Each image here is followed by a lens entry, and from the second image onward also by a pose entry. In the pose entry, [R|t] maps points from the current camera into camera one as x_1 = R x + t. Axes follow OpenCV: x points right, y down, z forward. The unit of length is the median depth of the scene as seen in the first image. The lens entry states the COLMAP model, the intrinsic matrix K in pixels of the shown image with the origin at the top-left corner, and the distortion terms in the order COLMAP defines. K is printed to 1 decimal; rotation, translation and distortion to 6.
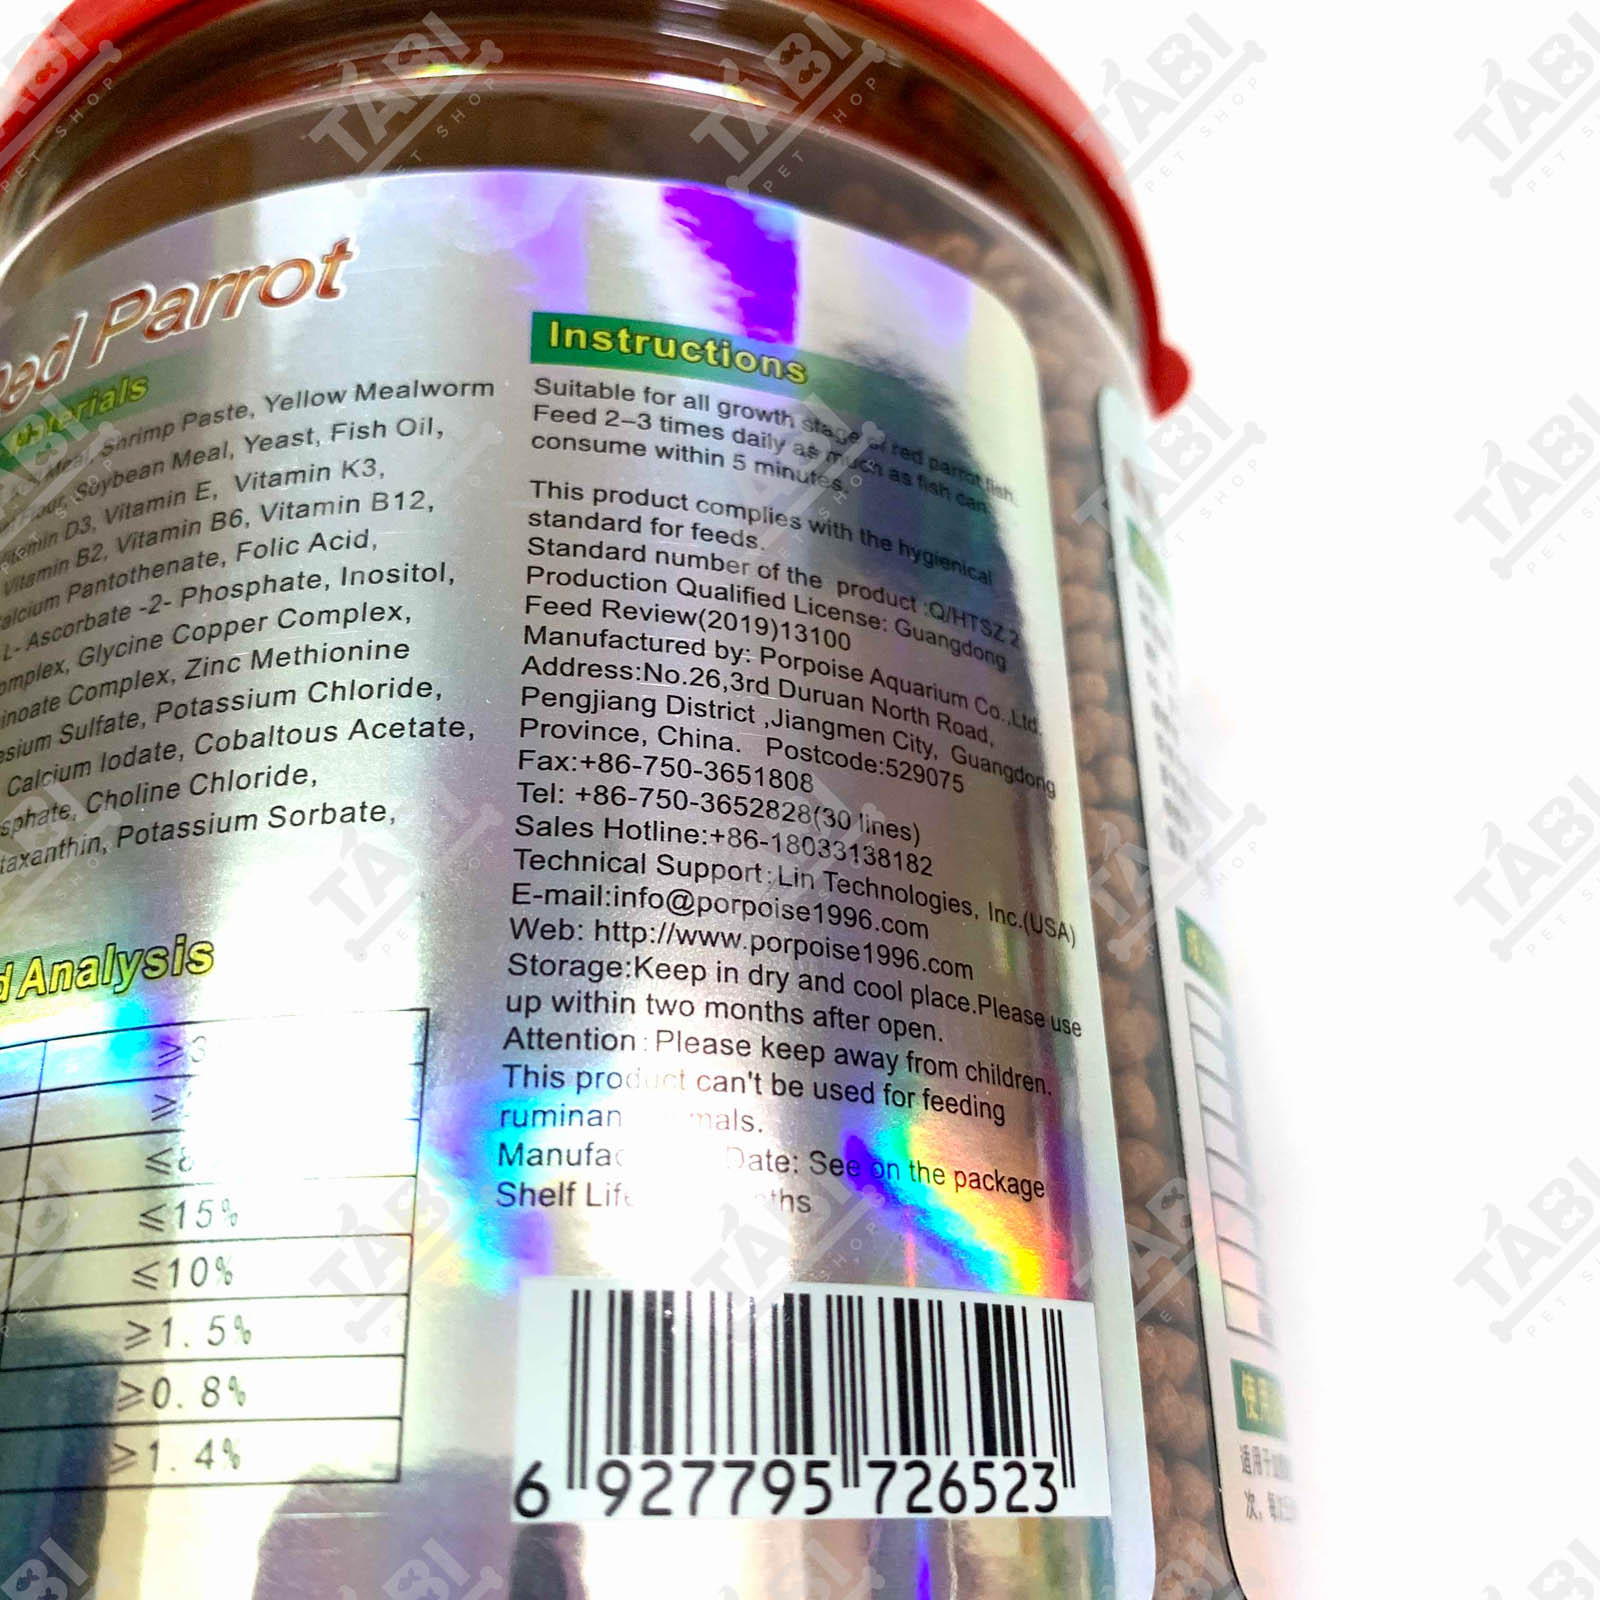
lens RADIAL K [[1623.7, 0, 799.7], [0, 1623.7, 801.5], [0, 0, 1]] dist [0.001399, 0.000000]
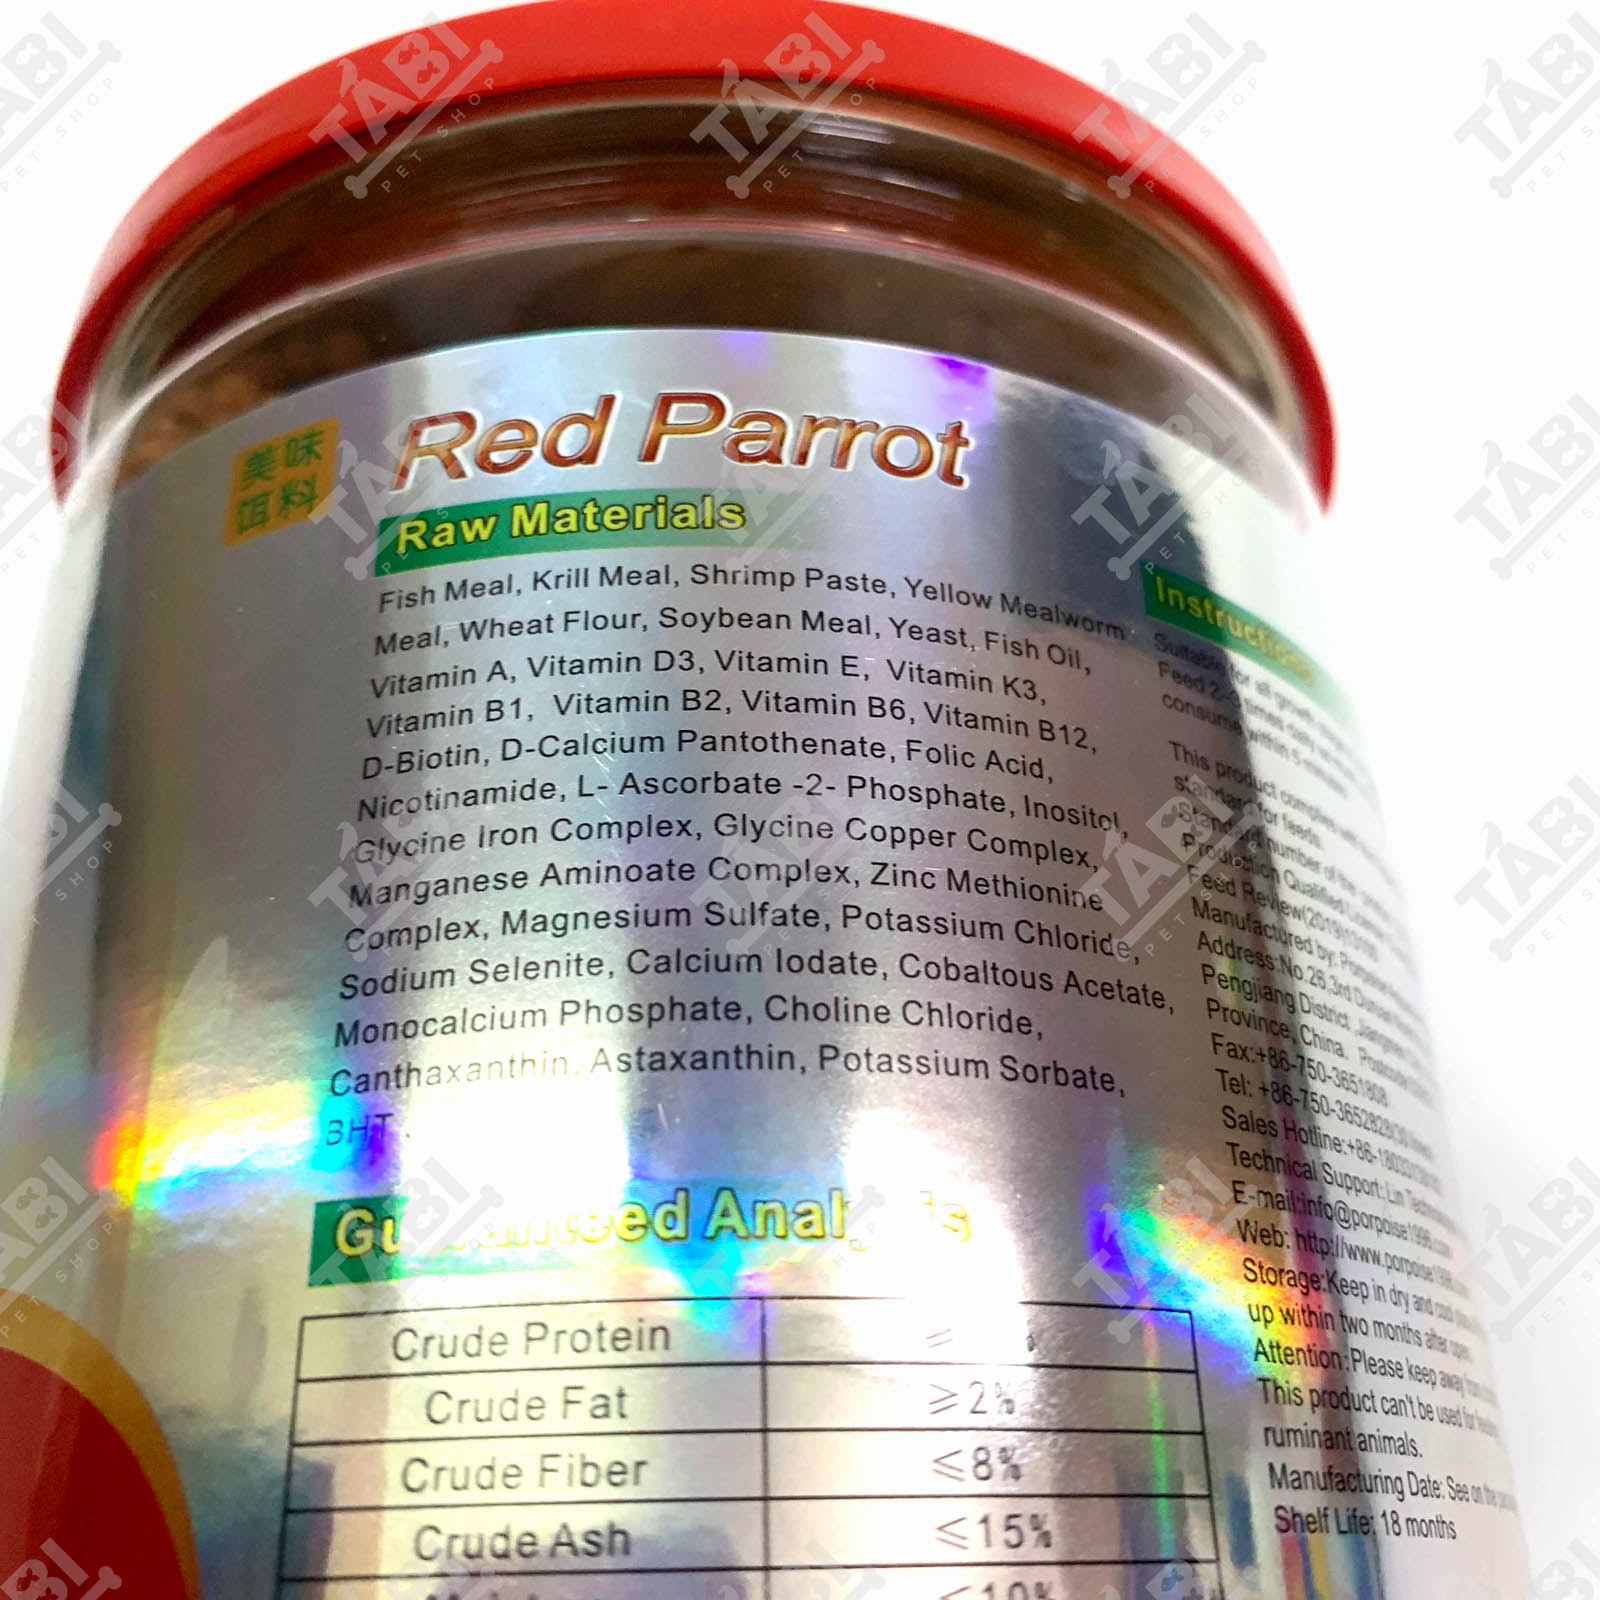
lens RADIAL K [[1705.1, 0, 788.2], [0, 1705.1, 797.9], [0, 0, 1]] dist [0.069492, 0.000000]
pose [[0.895091, 0.210442, 0.393098, -0.823599], [-0.181003, 0.977200, -0.110991, -0.009592], [-0.407492, 0.028195, 0.912773, 0.166501]]
